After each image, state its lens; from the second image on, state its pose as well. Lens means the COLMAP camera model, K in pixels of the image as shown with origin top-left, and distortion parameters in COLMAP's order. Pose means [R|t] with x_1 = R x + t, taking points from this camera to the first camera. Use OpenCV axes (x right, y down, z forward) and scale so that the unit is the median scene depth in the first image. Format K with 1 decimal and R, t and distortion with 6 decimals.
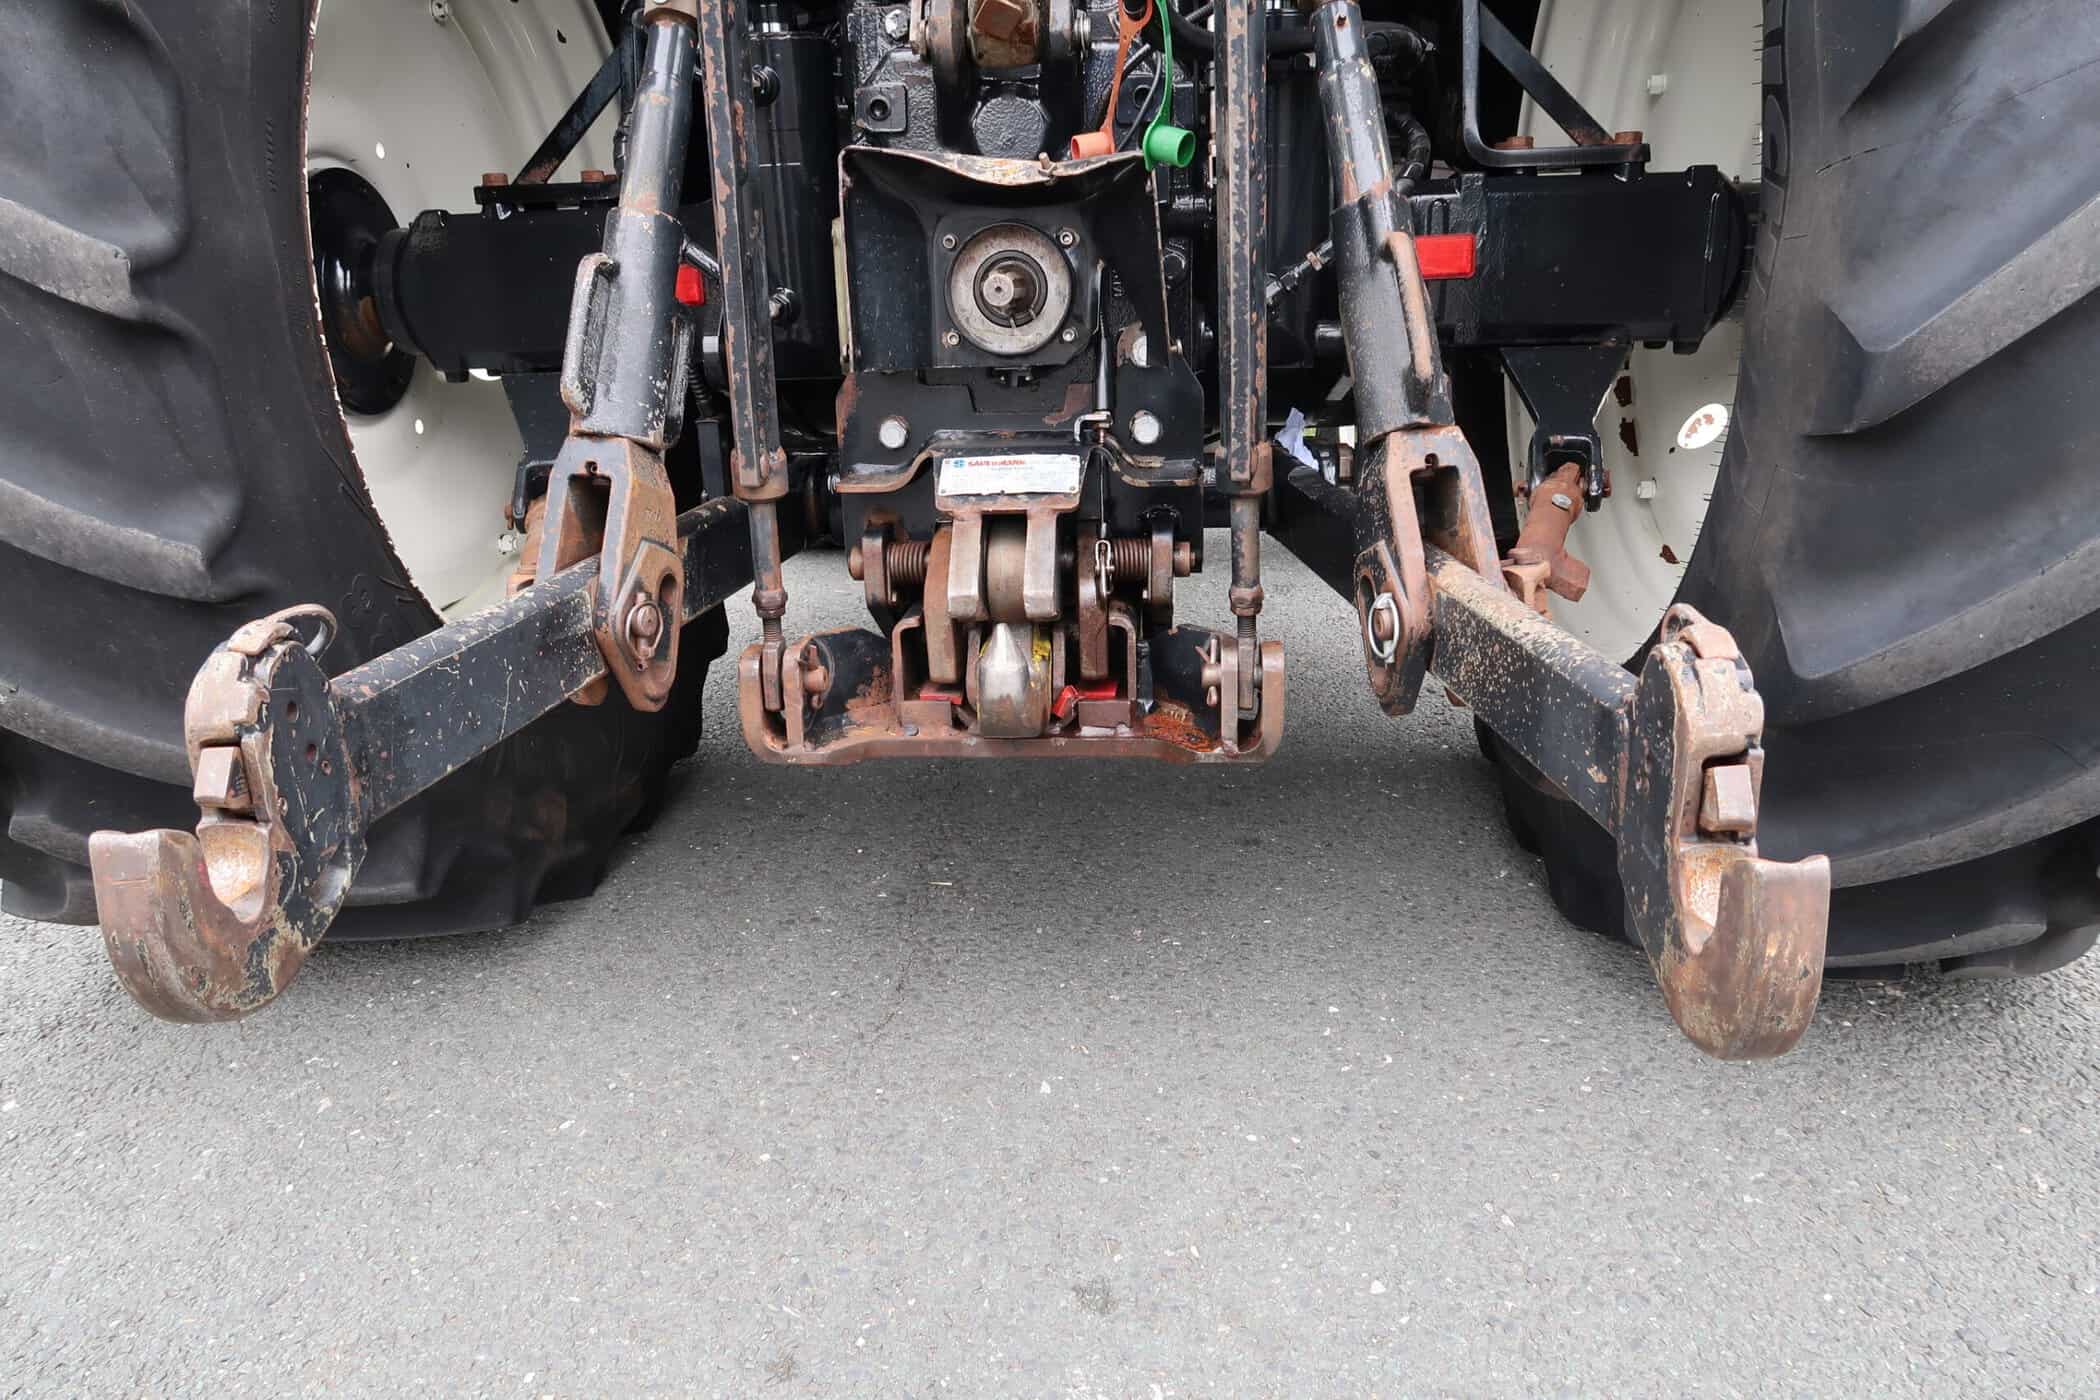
lens RADIAL K [[1442.8, 0, 1045.0], [0, 1442.8, 701.4], [0, 0, 1]] dist [-0.028135, 0.009779]
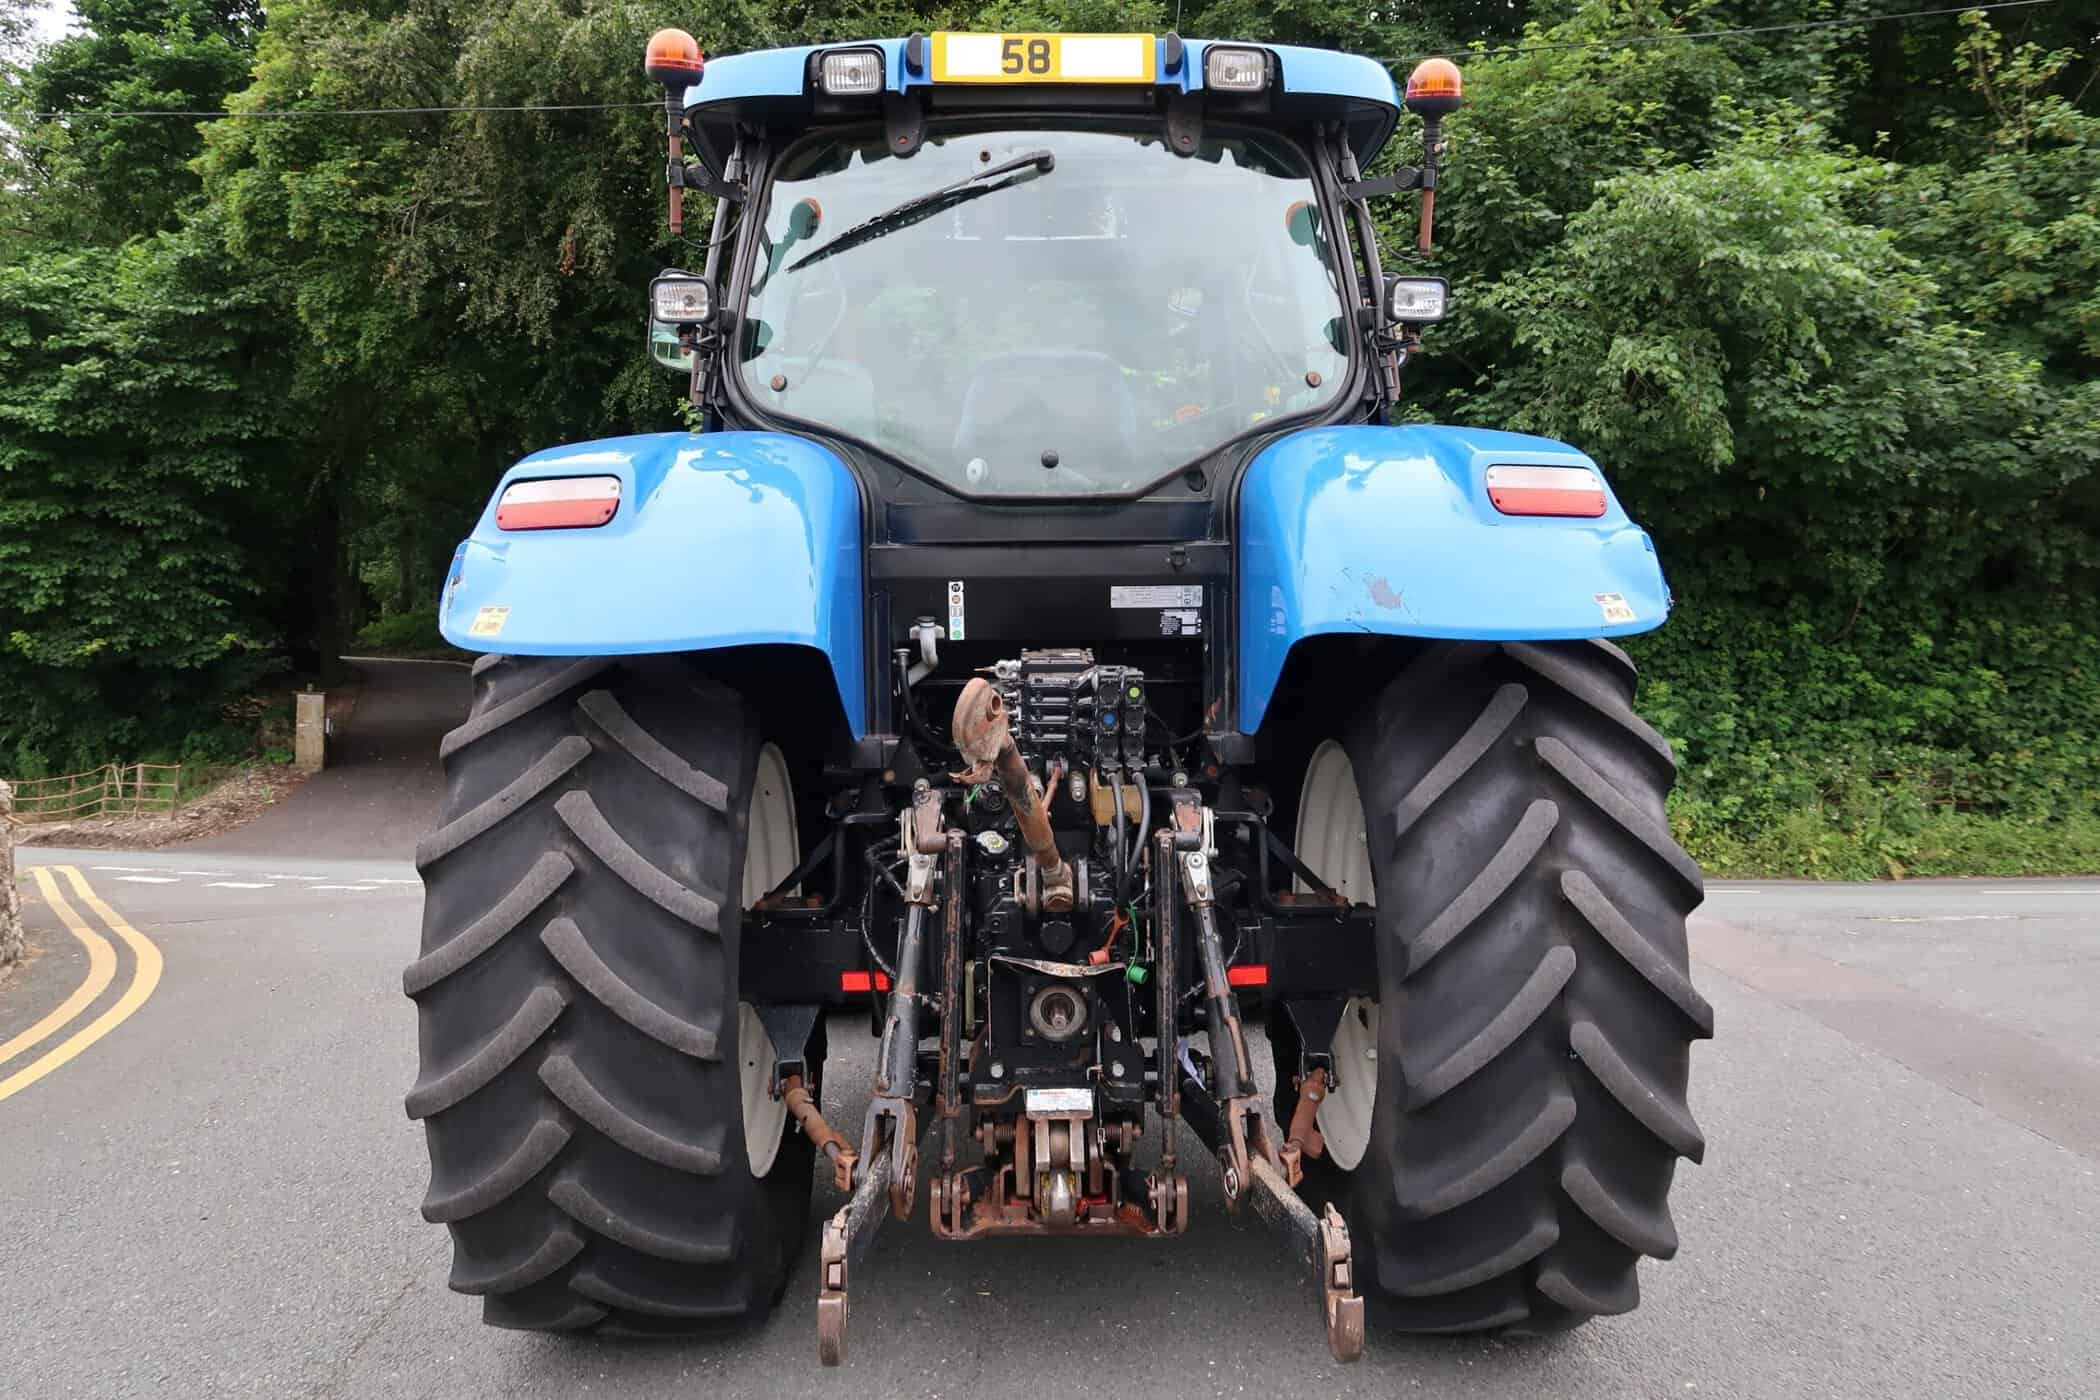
lens RADIAL K [[1442.8, 0, 1045.0], [0, 1442.8, 701.4], [0, 0, 1]] dist [-0.028135, 0.009779]
pose [[0.994535, 0.019820, 0.102508, -0.272942], [0.005510, 0.970484, -0.241104, -0.210737], [-0.104261, 0.240351, 0.965070, -1.200562]]
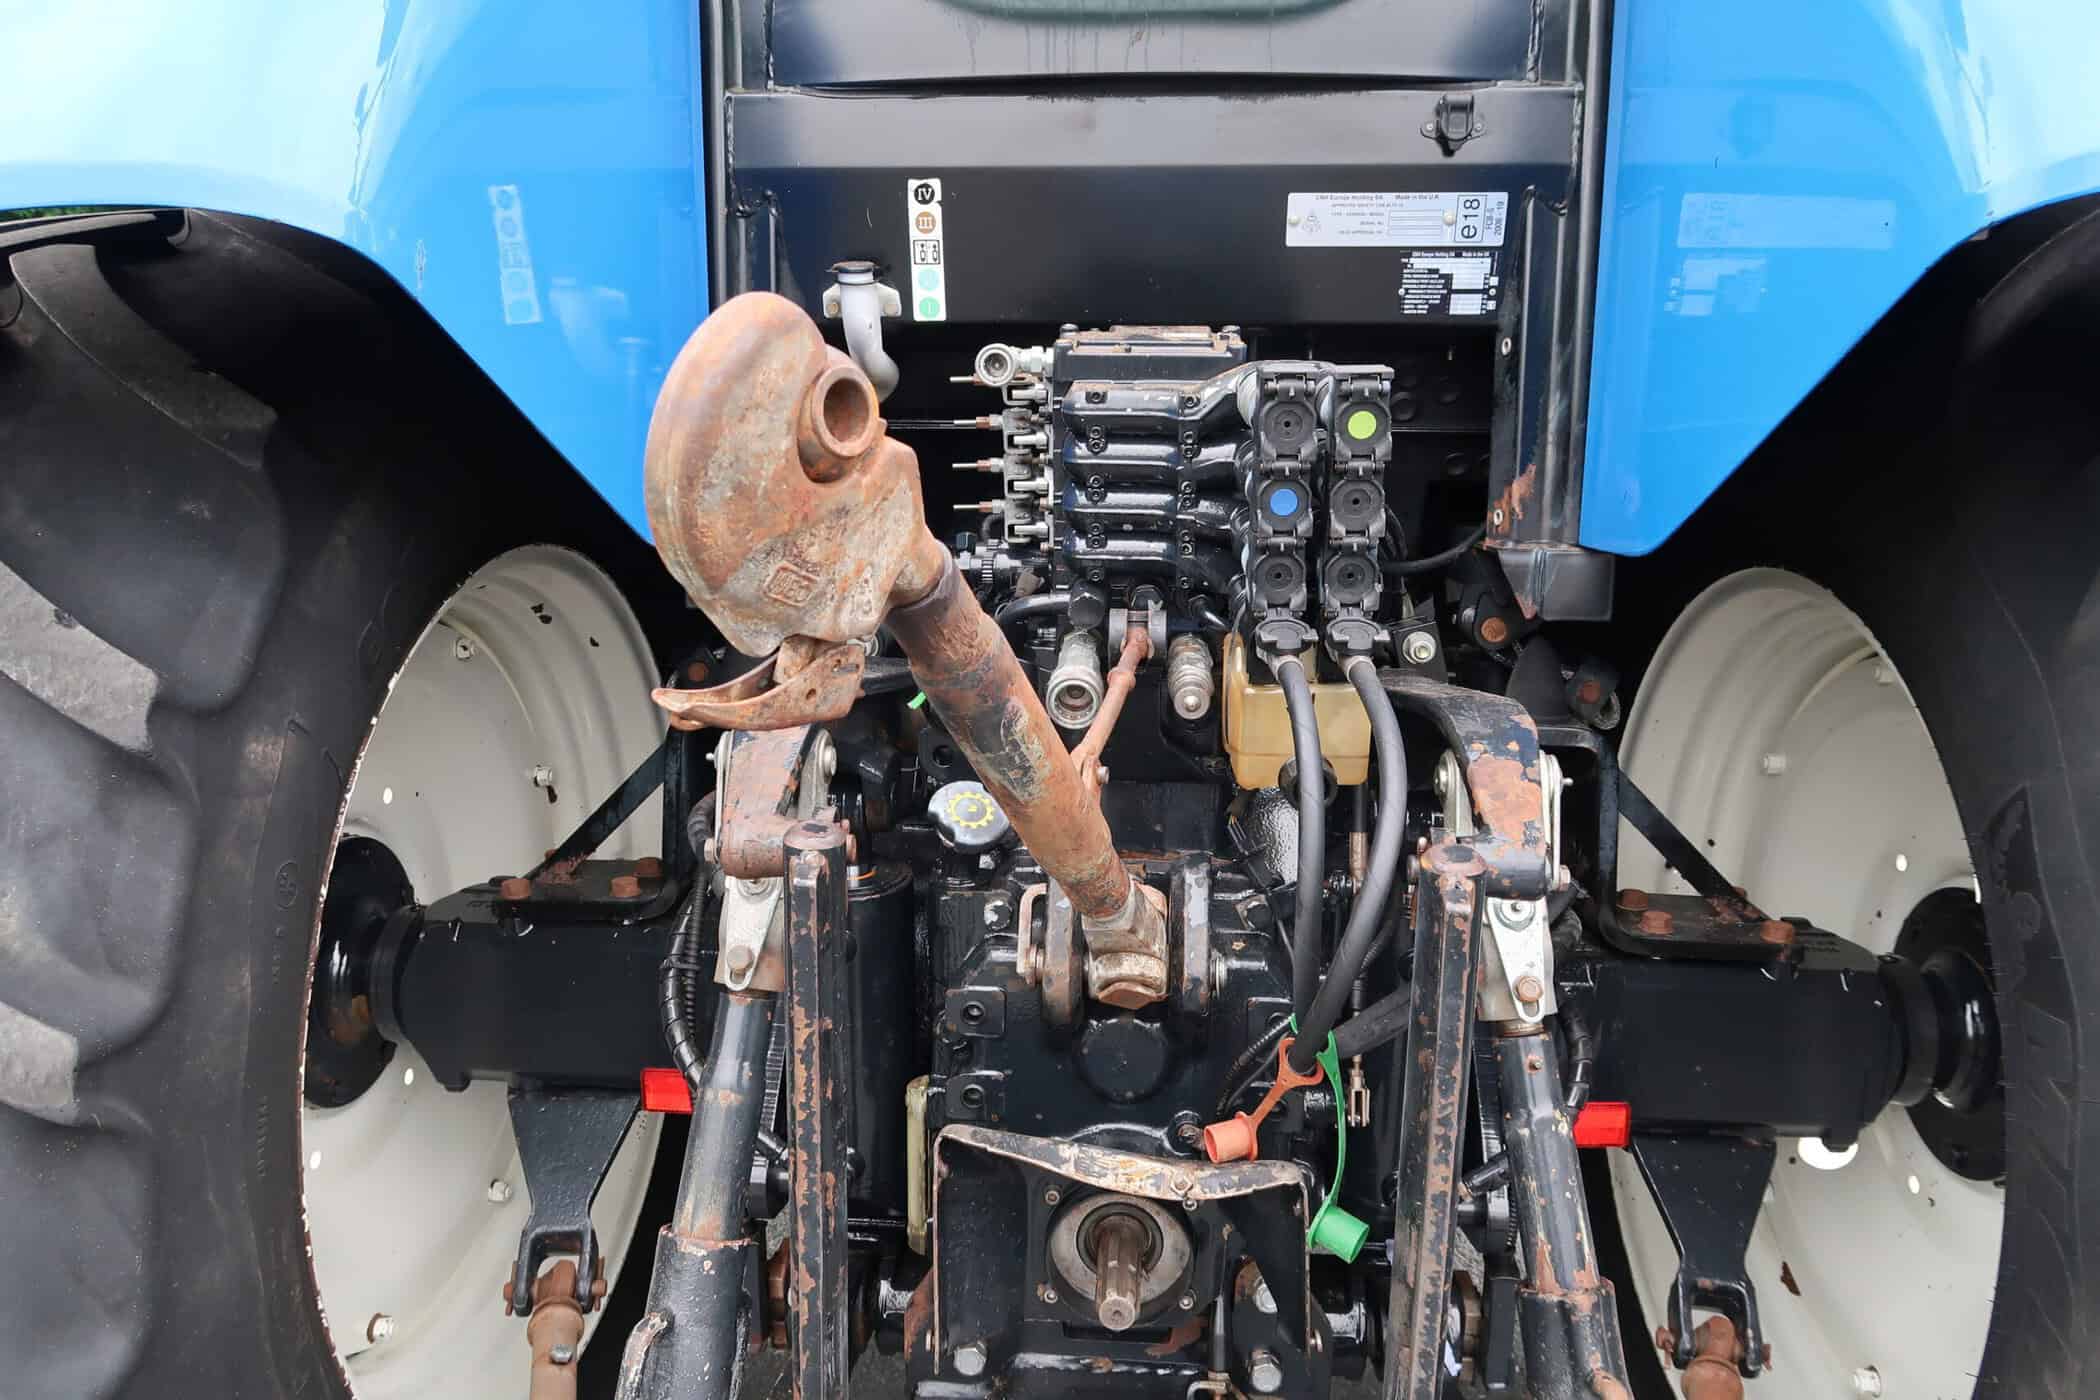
lens RADIAL K [[1442.8, 0, 1045.0], [0, 1442.8, 701.4], [0, 0, 1]] dist [-0.028135, 0.009779]
pose [[0.999099, 0.037574, 0.019730, -0.096582], [-0.035268, 0.993692, -0.106458, -0.508950], [-0.023605, 0.105666, 0.994121, 0.111028]]
